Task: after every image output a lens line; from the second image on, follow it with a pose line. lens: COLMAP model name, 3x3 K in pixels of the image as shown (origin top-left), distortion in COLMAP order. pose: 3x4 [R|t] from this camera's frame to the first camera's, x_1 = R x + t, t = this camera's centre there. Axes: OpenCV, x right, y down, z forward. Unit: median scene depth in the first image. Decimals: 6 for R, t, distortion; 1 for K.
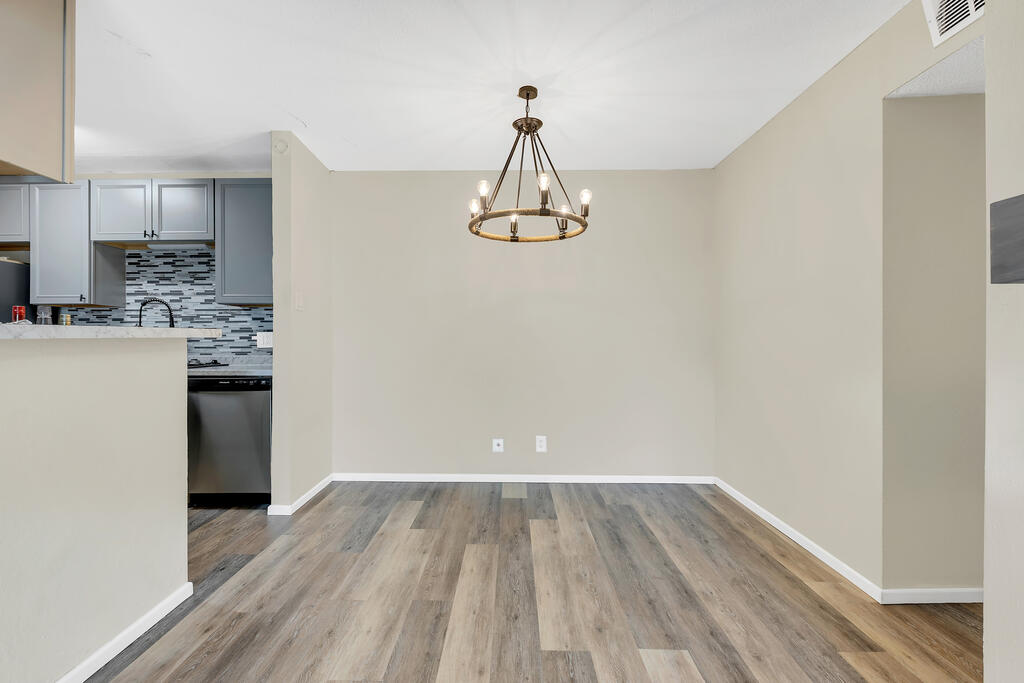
lens RADIAL K [[472.9, 0, 499.7], [0, 472.9, 334.7], [0, 0, 1]] dist [0.000551, 0.000036]
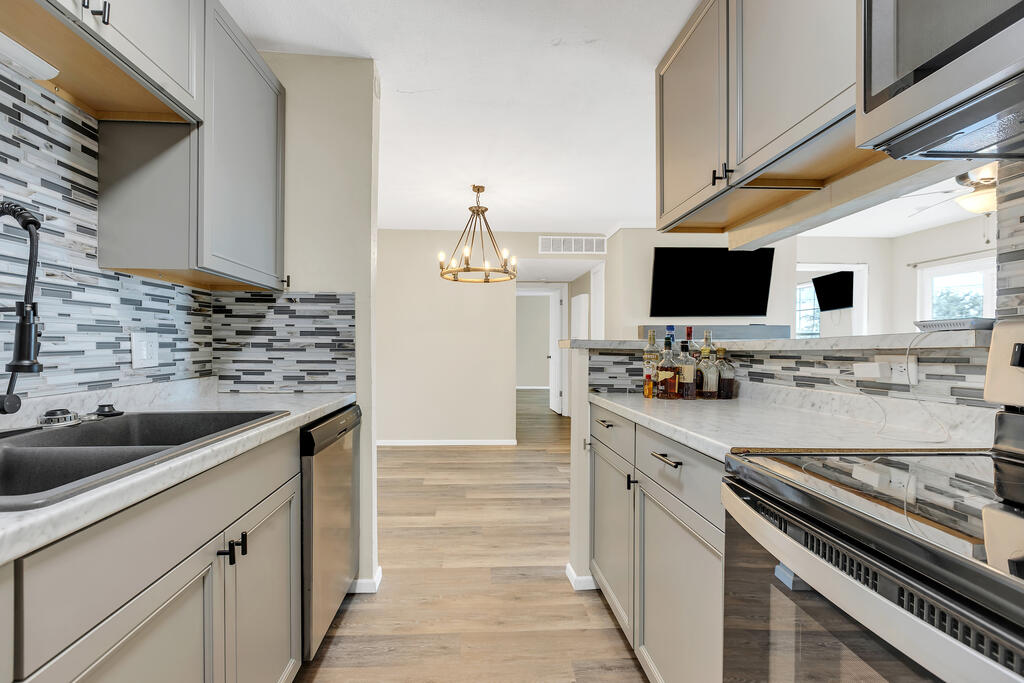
lens RADIAL K [[465.5, 0, 509.1], [0, 465.5, 346.4], [0, 0, 1]] dist [-0.000882, -0.000182]
pose [[-0.089536, -0.001964, 0.995982, -0.968429], [-0.002547, 0.999995, 0.001743, 0.005917], [-0.995980, -0.002381, -0.089541, 0.691678]]
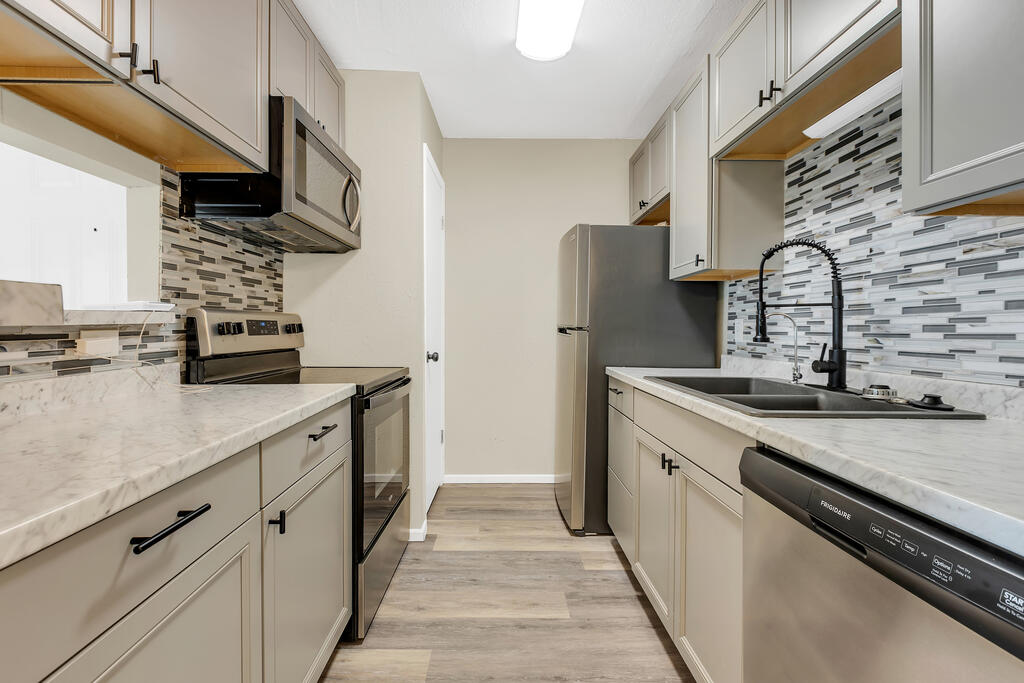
lens RADIAL K [[463.7, 0, 510.1], [0, 463.7, 328.3], [0, 0, 1]] dist [-0.000386, -0.000185]
pose [[0.038361, -0.000393, -0.999264, -0.285544], [-0.005491, 0.999985, -0.000604, 0.009164], [0.999249, 0.005510, 0.038358, 0.674712]]
